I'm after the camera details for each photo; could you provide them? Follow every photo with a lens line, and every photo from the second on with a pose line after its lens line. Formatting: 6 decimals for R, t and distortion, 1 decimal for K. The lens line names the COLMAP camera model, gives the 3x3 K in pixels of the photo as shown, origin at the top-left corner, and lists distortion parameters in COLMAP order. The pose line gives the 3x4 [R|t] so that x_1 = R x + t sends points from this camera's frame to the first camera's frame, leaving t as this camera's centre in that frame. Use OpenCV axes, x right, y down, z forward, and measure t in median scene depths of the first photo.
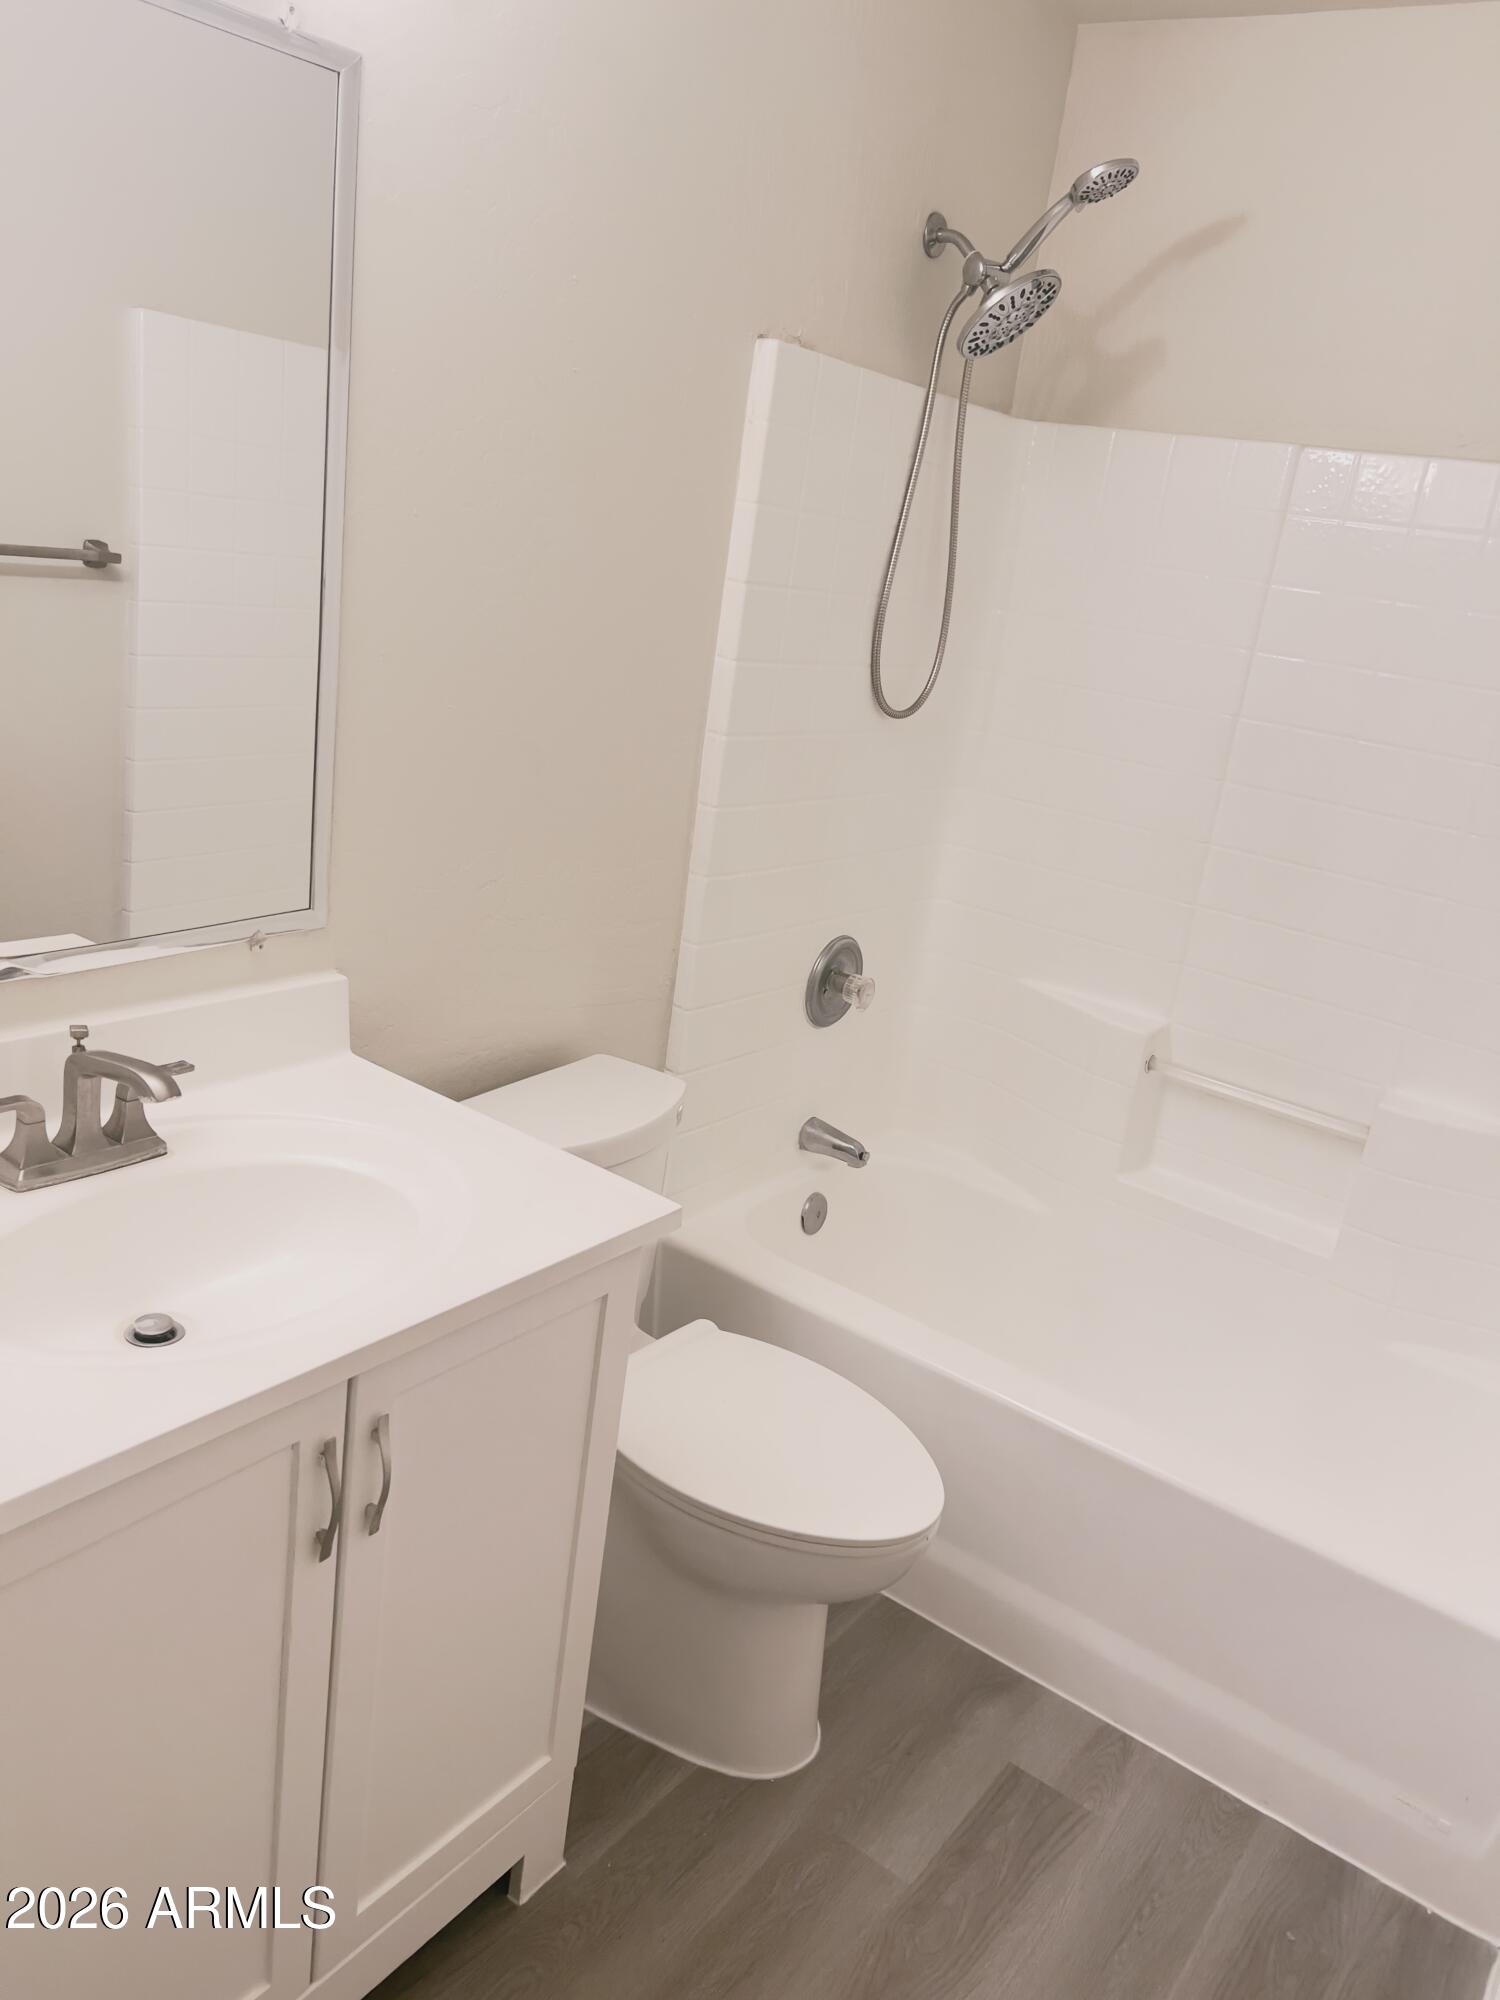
lens RADIAL K [[1573.7, 0, 750.0], [0, 1573.7, 1000.0], [0, 0, 1]] dist [0.048928, -0.037684]
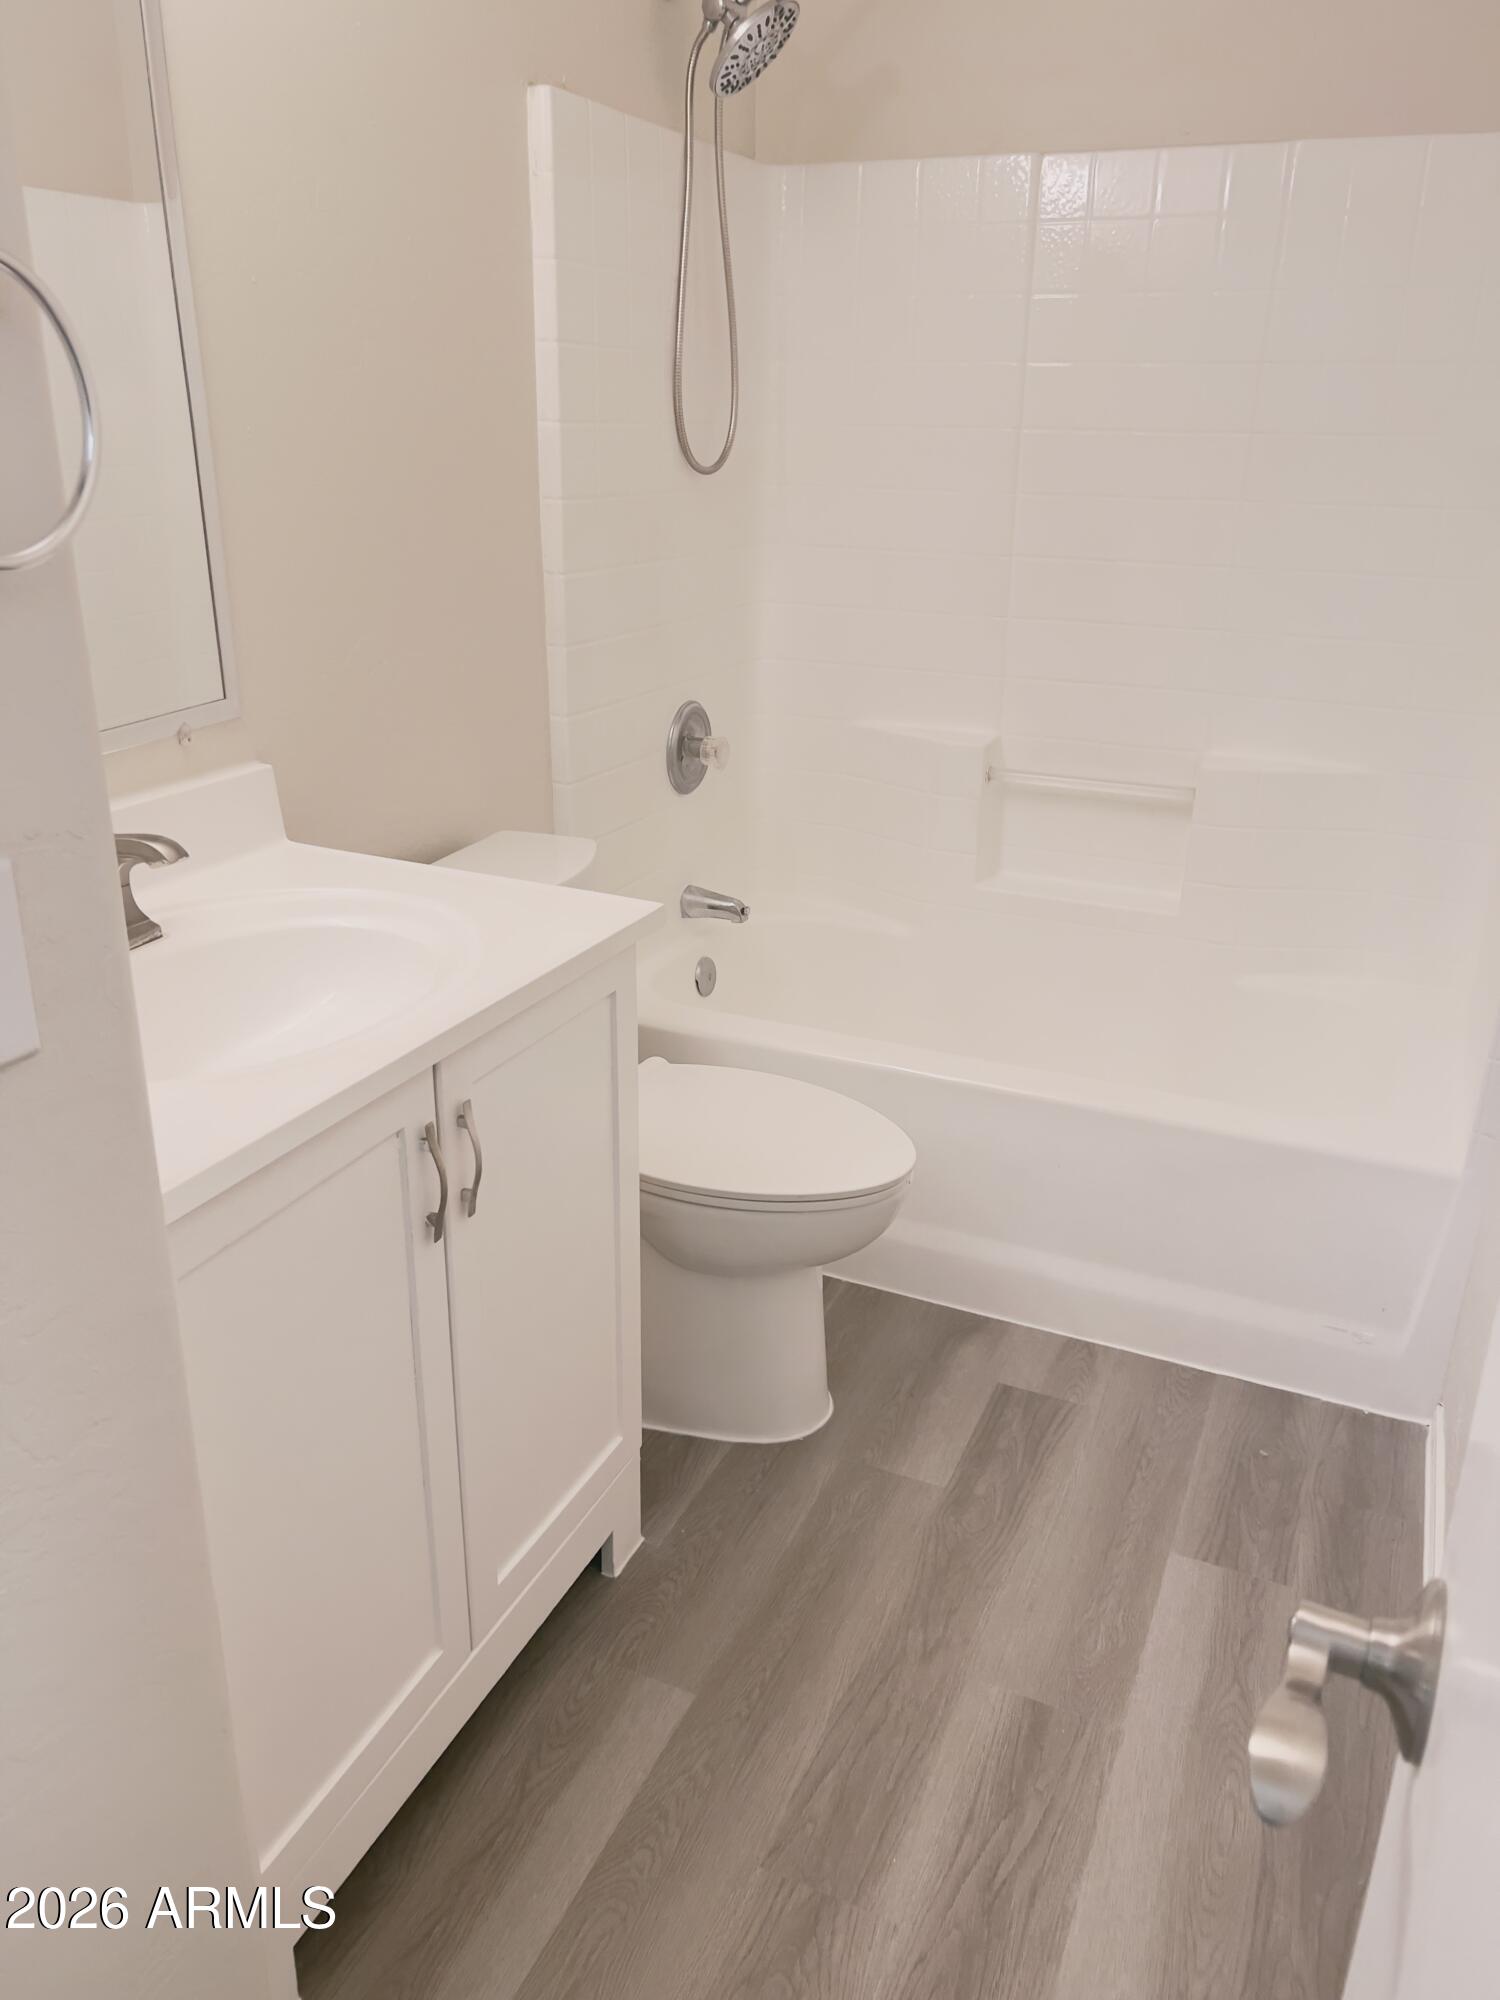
lens RADIAL K [[1568.0, 0, 750.0], [0, 1568.0, 1000.0], [0, 0, 1]] dist [0.063725, -0.076759]
pose [[0.971075, -0.189526, 0.145236, -0.117384], [0.177411, 0.979792, 0.092378, 0.082632], [-0.159809, -0.063939, 0.985075, -0.048228]]
